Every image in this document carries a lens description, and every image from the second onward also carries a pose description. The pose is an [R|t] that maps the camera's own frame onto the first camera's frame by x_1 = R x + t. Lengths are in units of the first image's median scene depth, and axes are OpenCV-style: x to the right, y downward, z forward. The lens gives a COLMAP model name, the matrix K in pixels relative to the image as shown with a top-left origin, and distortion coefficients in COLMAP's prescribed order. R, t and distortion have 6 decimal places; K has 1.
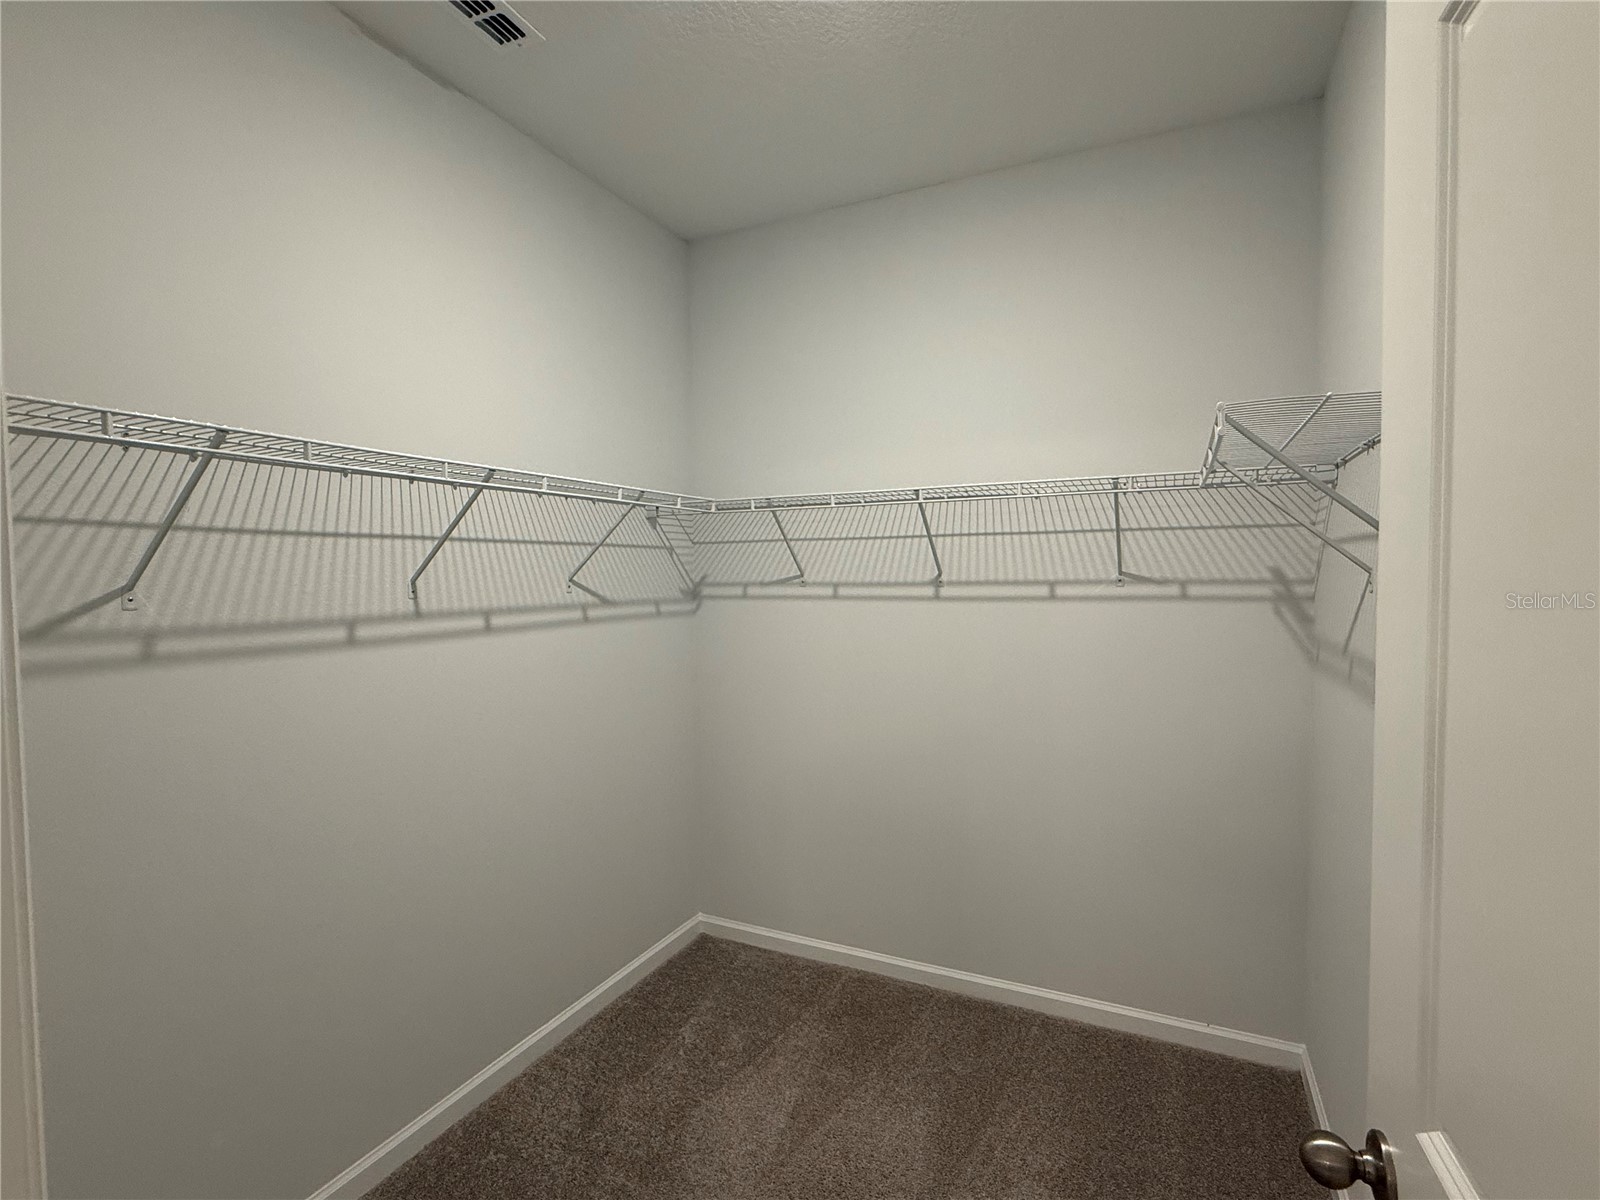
lens RADIAL K [[767.1, 0, 799.6], [0, 767.1, 603.6], [0, 0, 1]] dist [-0.005364, 0.000067]
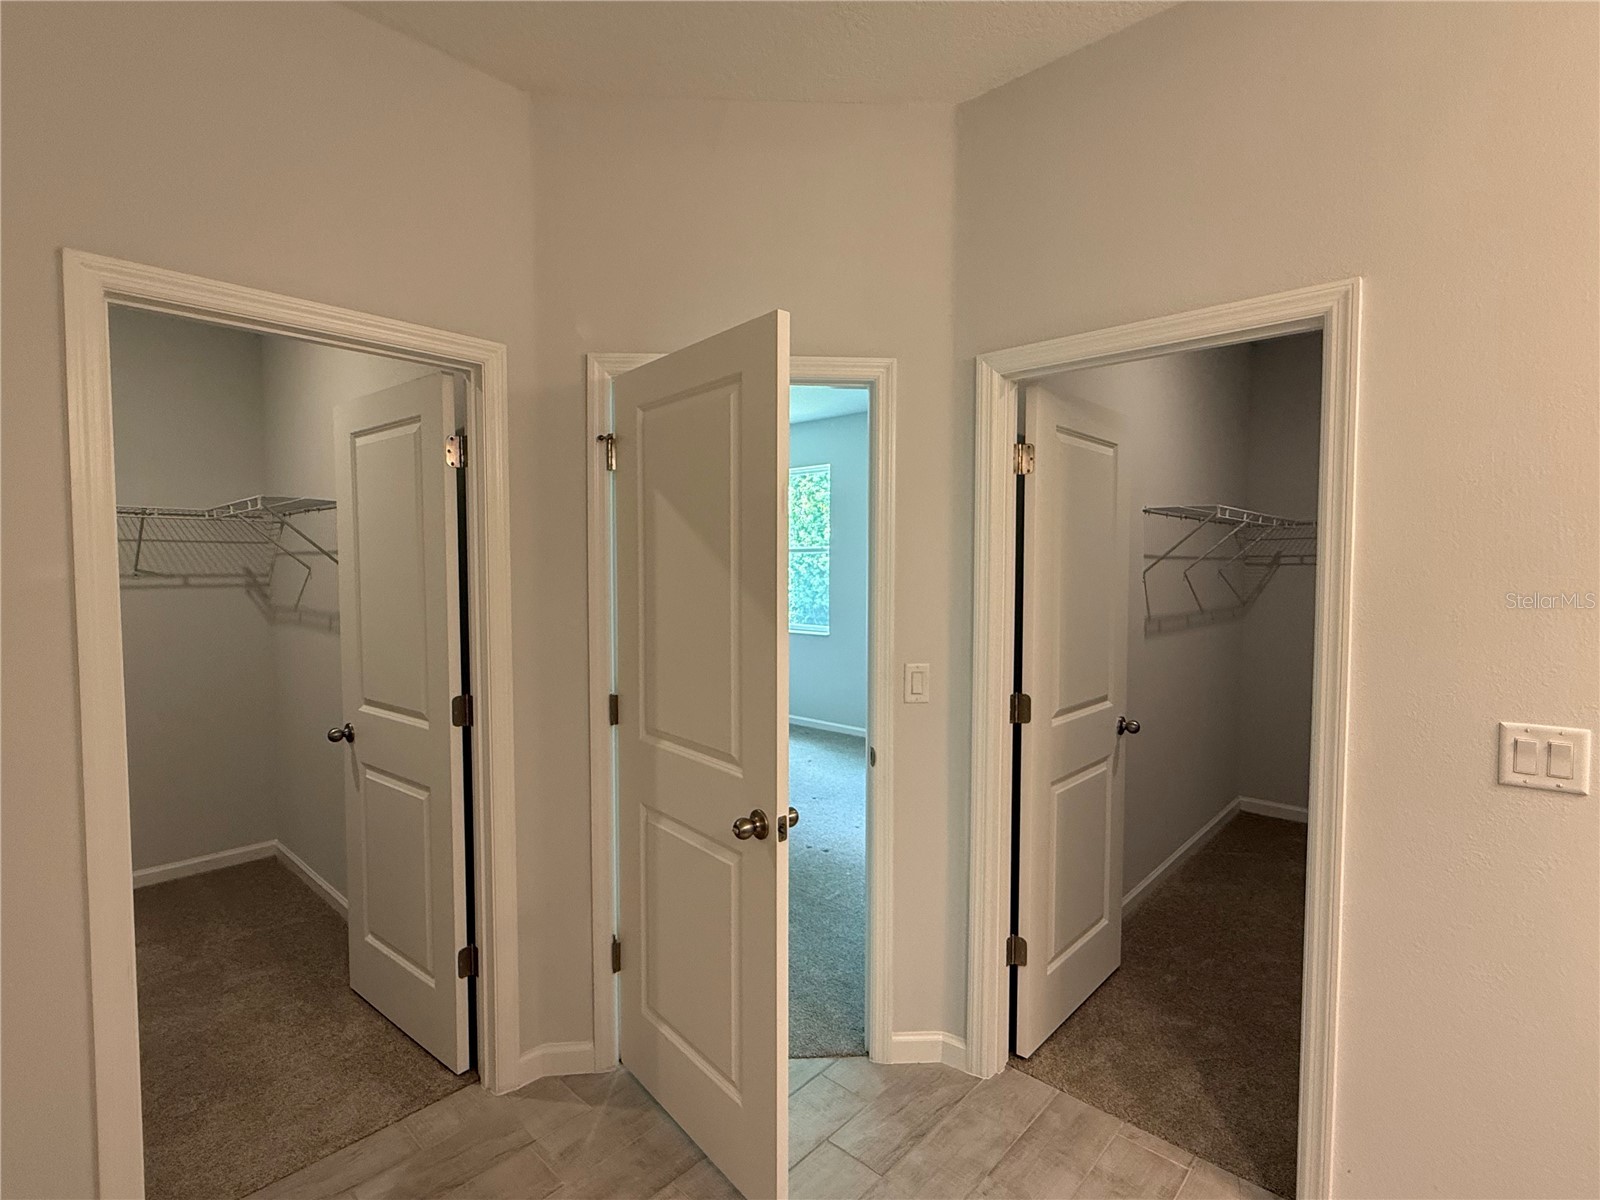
lens RADIAL K [[767.1, 0, 803.5], [0, 767.1, 601.7], [0, 0, 1]] dist [-0.005364, 0.000067]
pose [[0.283539, -0.027879, 0.958556, -0.634604], [0.051117, 0.998596, 0.013923, 0.067205], [-0.957597, 0.045051, 0.284565, -0.641057]]
